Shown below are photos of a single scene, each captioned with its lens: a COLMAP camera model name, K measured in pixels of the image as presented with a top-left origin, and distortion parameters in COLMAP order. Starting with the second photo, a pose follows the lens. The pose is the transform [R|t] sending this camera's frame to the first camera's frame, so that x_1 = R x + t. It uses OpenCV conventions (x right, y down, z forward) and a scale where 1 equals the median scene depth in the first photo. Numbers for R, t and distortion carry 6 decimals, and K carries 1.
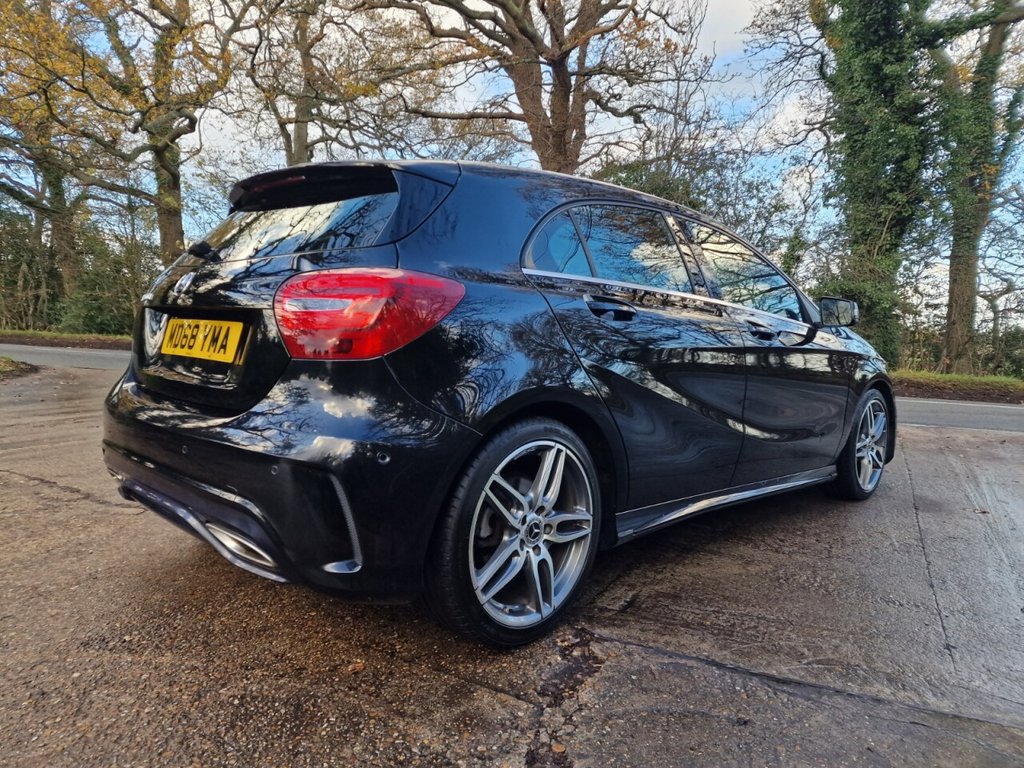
lens RADIAL K [[709.7, 0, 508.3], [0, 709.7, 367.6], [0, 0, 1]] dist [0.090307, -0.078482]
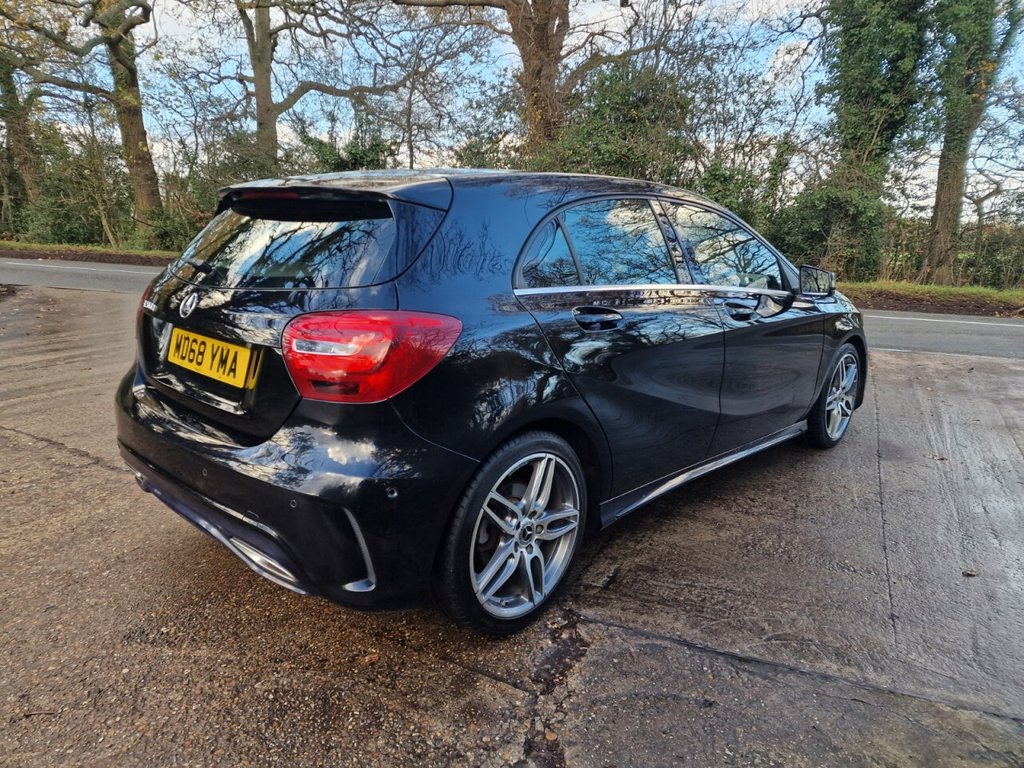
lens RADIAL K [[716.3, 0, 500.6], [0, 716.3, 368.9], [0, 0, 1]] dist [0.087686, -0.079366]
pose [[0.999784, -0.014576, 0.014809, -0.014005], [0.012155, 0.988287, 0.152121, -0.155987], [-0.016853, -0.151908, 0.988251, -0.050101]]
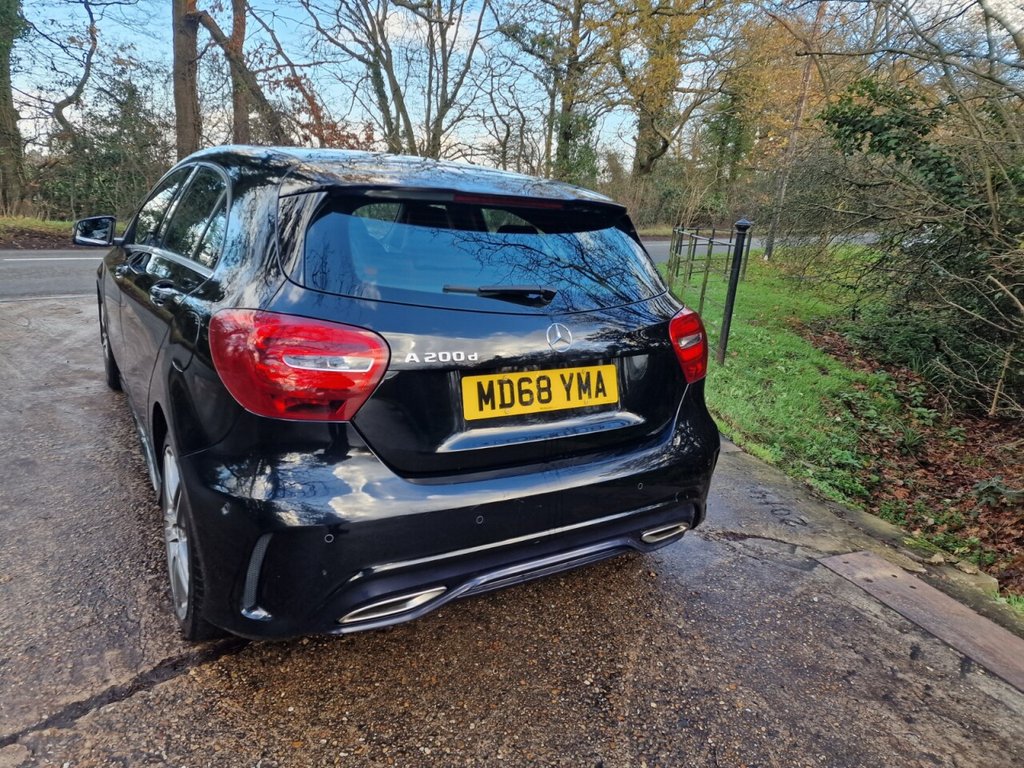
lens RADIAL K [[716.0, 0, 508.0], [0, 716.0, 391.2], [0, 0, 1]] dist [0.086142, -0.078876]
pose [[0.203831, -0.280107, 0.938079, -1.159450], [-0.012417, 0.957379, 0.288568, -0.270371], [-0.978927, -0.070467, 0.191666, 0.771882]]
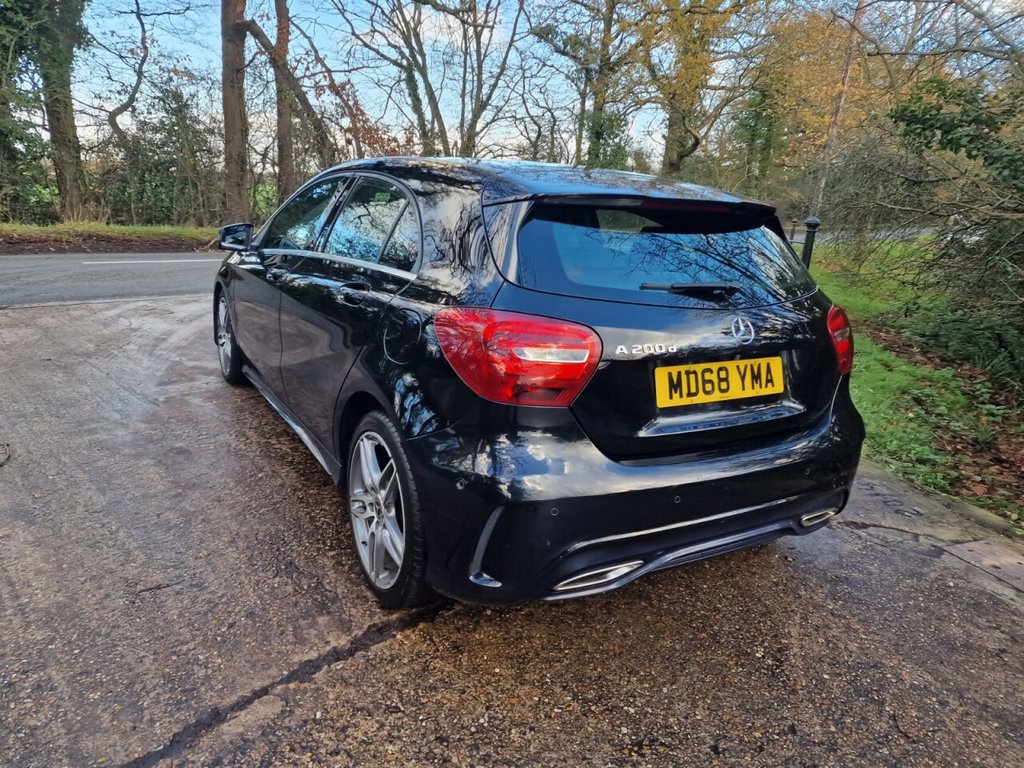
lens RADIAL K [[718.8, 0, 497.5], [0, 718.8, 384.8], [0, 0, 1]] dist [0.083062, -0.078409]
pose [[0.238122, -0.272509, 0.932222, -1.276233], [-0.001664, 0.959715, 0.280971, -0.279160], [-0.971234, -0.068457, 0.228075, 0.953188]]
